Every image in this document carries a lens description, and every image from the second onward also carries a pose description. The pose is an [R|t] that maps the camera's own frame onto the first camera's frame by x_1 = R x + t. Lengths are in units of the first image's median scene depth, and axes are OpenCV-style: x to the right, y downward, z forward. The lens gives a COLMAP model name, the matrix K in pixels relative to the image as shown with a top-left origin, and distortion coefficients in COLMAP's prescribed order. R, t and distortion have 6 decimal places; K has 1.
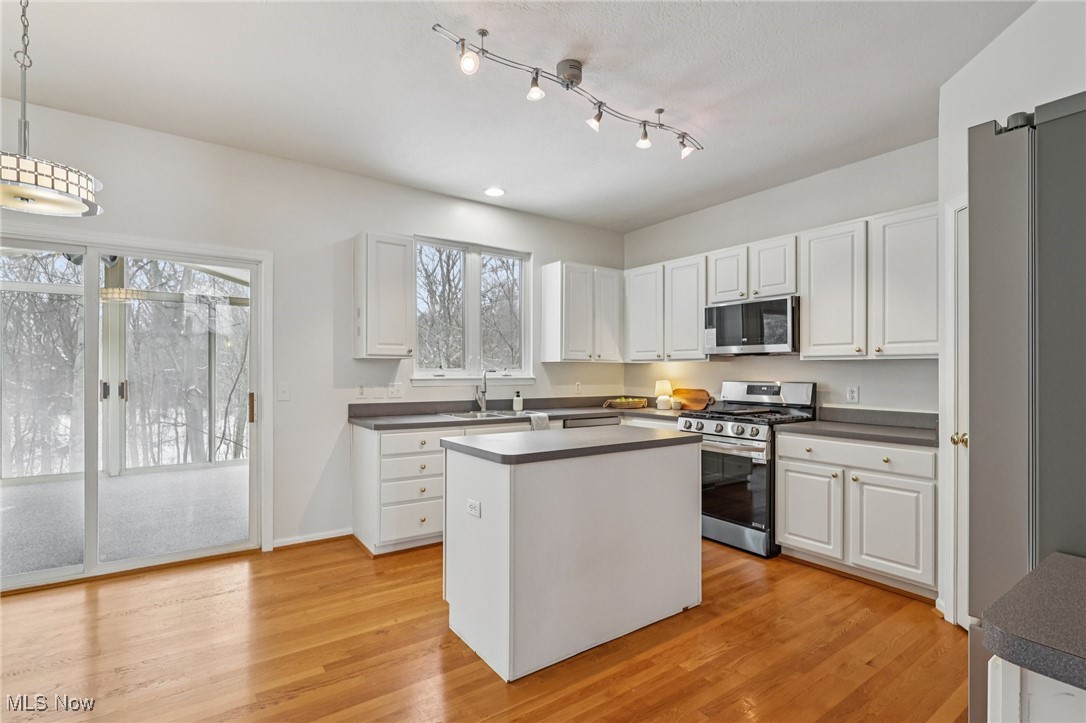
lens RADIAL K [[507.1, 0, 542.9], [0, 507.1, 364.4], [0, 0, 1]] dist [0.006145, -0.000818]
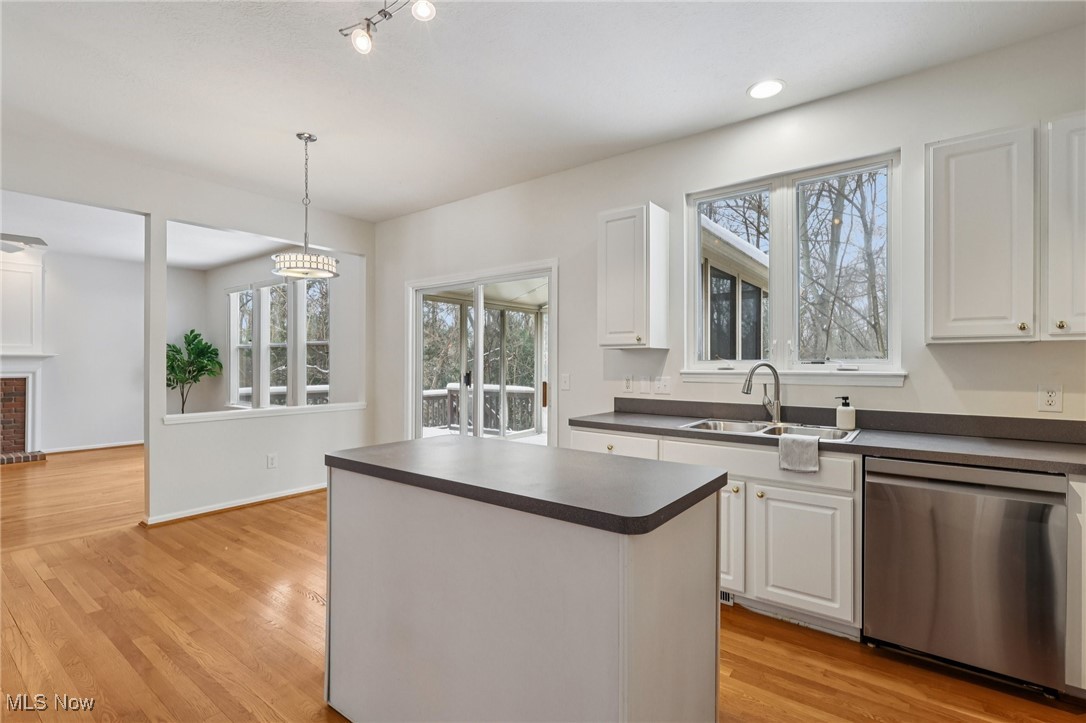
lens RADIAL K [[507.1, 0, 547.5], [0, 507.1, 361.2], [0, 0, 1]] dist [0.006145, -0.000818]
pose [[0.297557, -0.006215, -0.954684, 0.413944], [0.013258, 0.999909, -0.002377, 0.008967], [0.954612, -0.011950, 0.297612, 0.493260]]
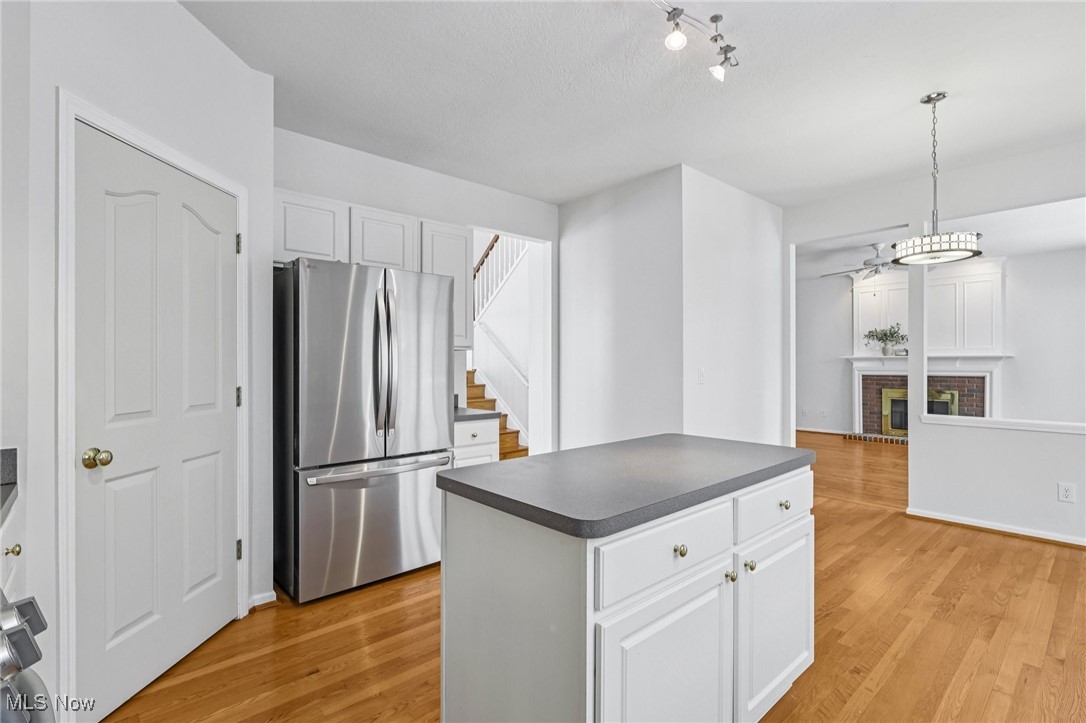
lens RADIAL K [[507.1, 0, 541.8], [0, 507.1, 362.9], [0, 0, 1]] dist [0.006145, -0.000818]
pose [[-0.993074, -0.003428, -0.117439, 0.157621], [-0.002018, 0.999924, -0.012124, 0.012545], [0.117471, -0.011803, -0.993006, 0.952474]]
